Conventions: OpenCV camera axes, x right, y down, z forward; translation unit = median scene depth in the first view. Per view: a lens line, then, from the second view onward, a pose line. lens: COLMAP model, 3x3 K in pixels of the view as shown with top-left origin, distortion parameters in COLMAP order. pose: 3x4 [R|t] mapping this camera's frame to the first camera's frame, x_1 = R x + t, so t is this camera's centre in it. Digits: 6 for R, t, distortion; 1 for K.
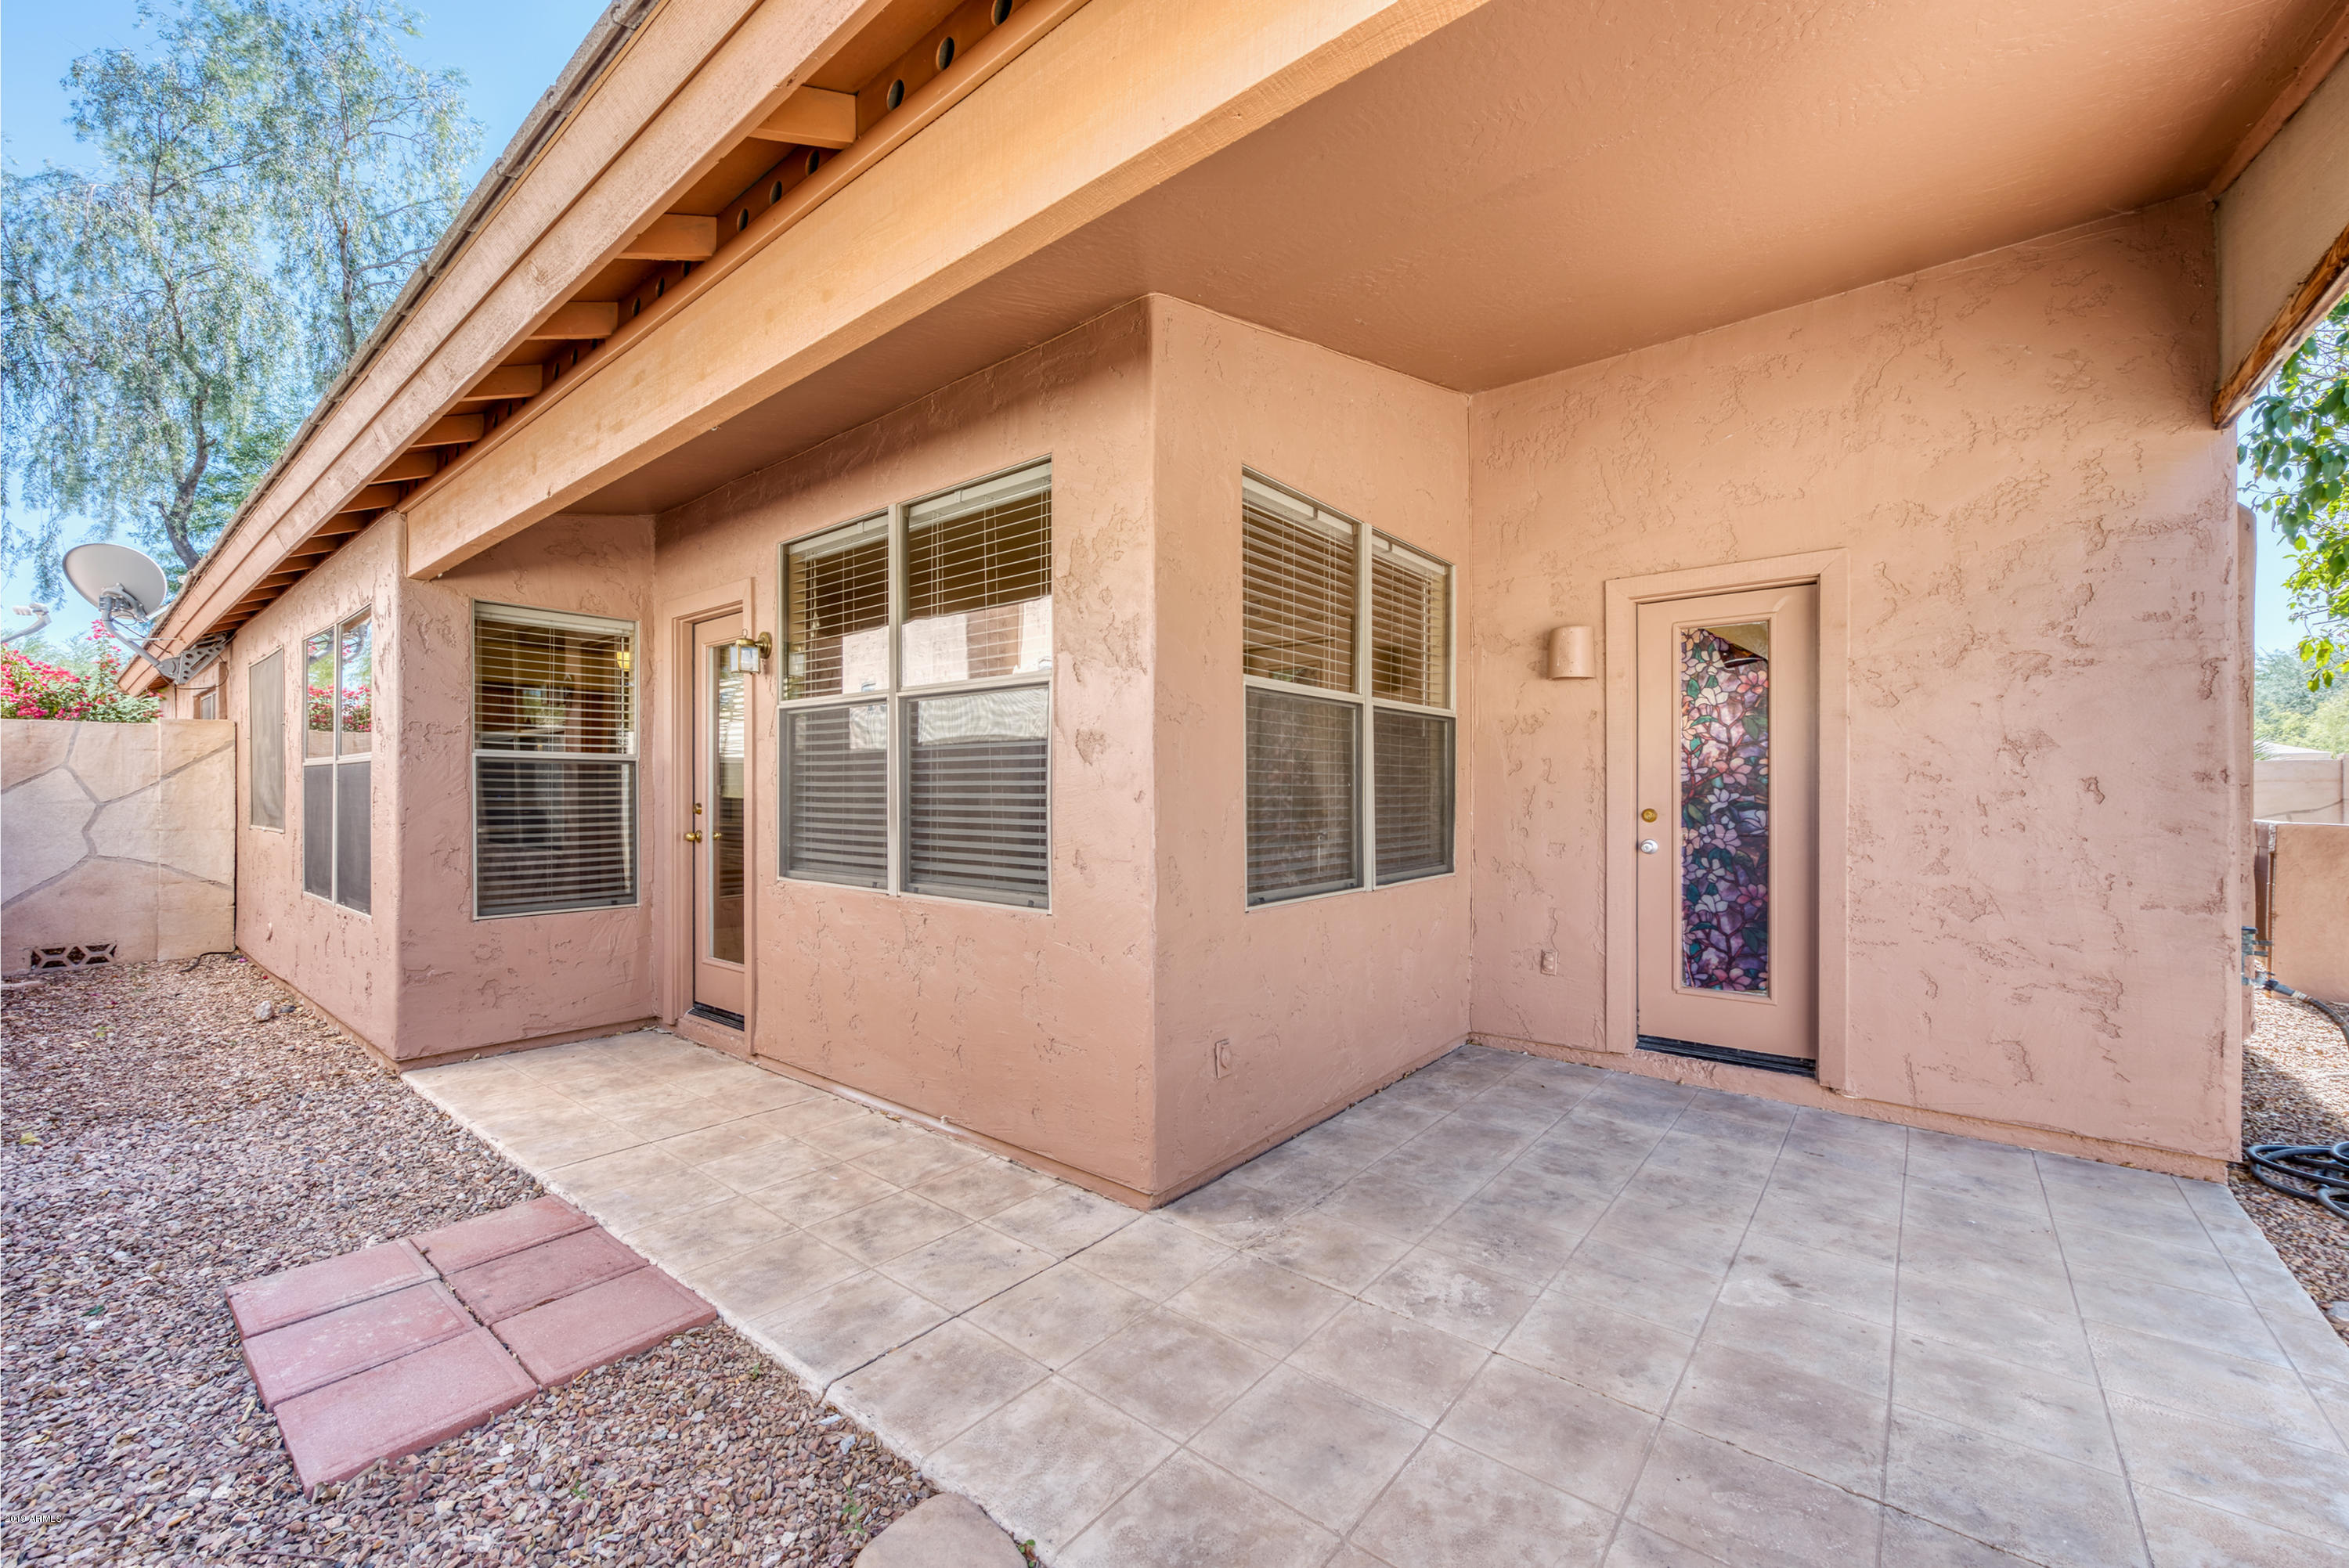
lens RADIAL K [[932.1, 0, 1168.8], [0, 932.1, 794.3], [0, 0, 1]] dist [0.003979, -0.000863]
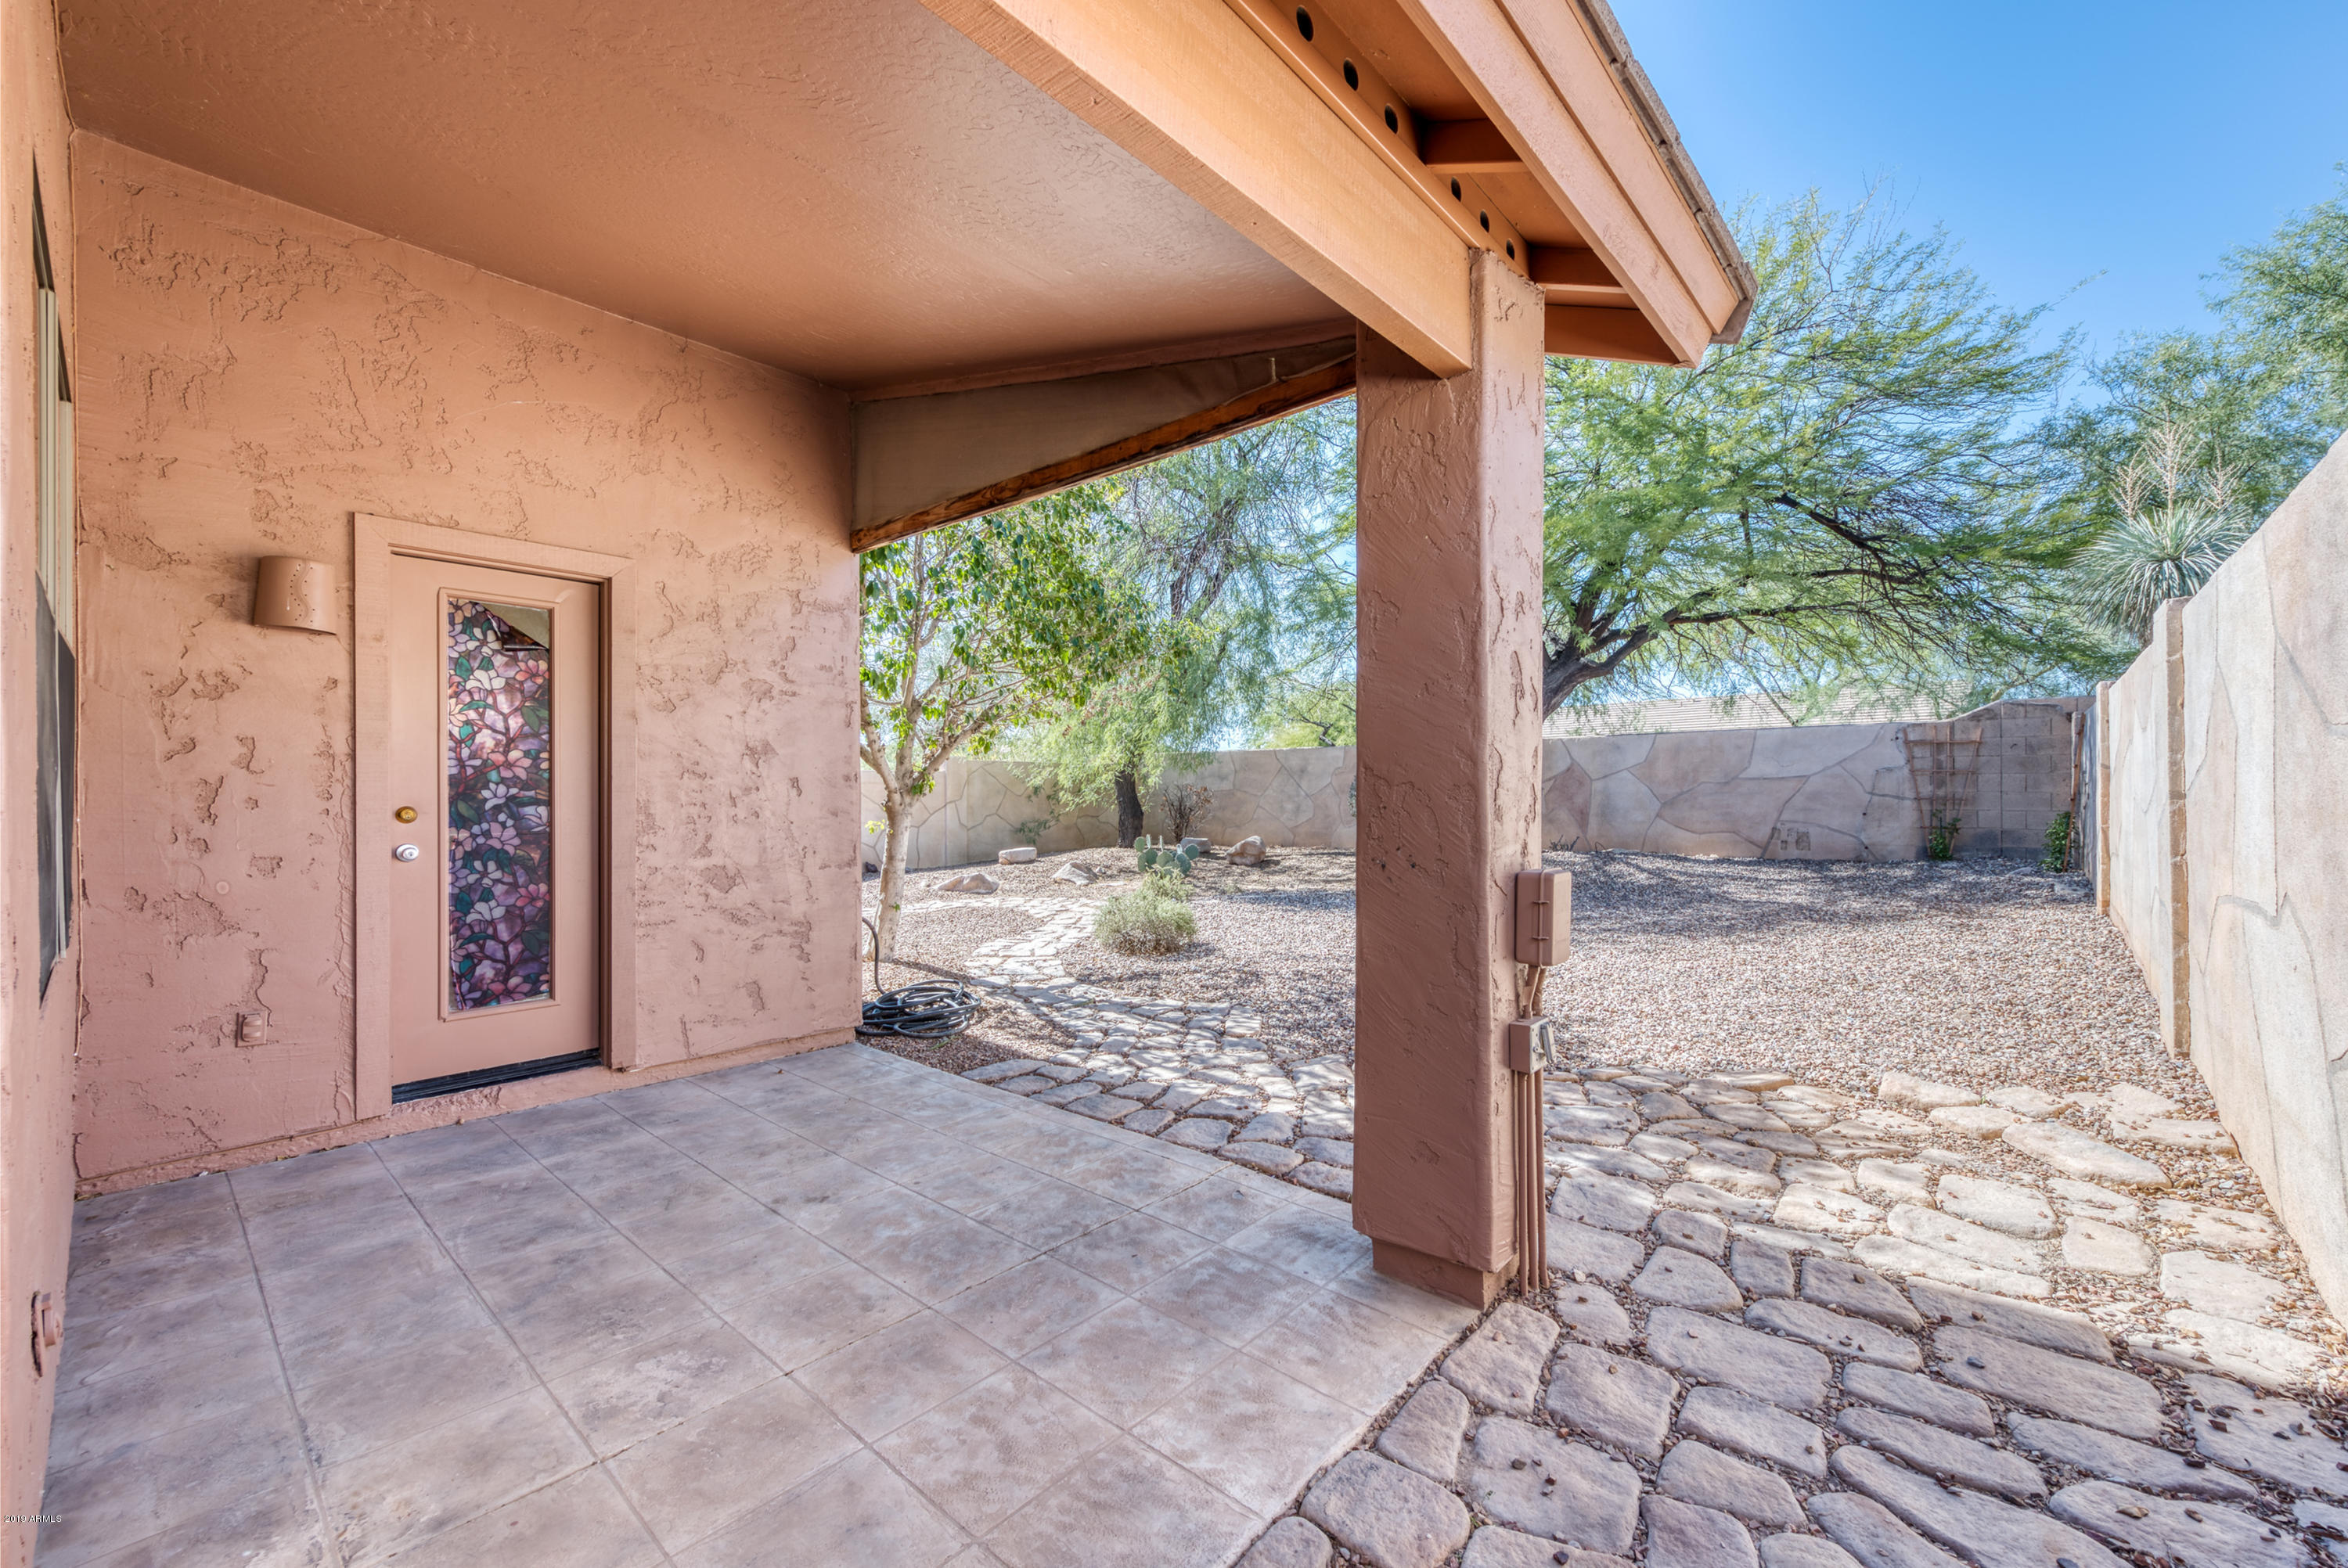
lens RADIAL K [[931.7, 0, 1219.6], [0, 931.7, 795.8], [0, 0, 1]] dist [0.003979, -0.000863]
pose [[0.015349, -0.002942, 0.999878, -0.310423], [0.000958, 0.999995, 0.002927, 0.004490], [-0.999882, 0.000912, 0.015352, 0.286851]]
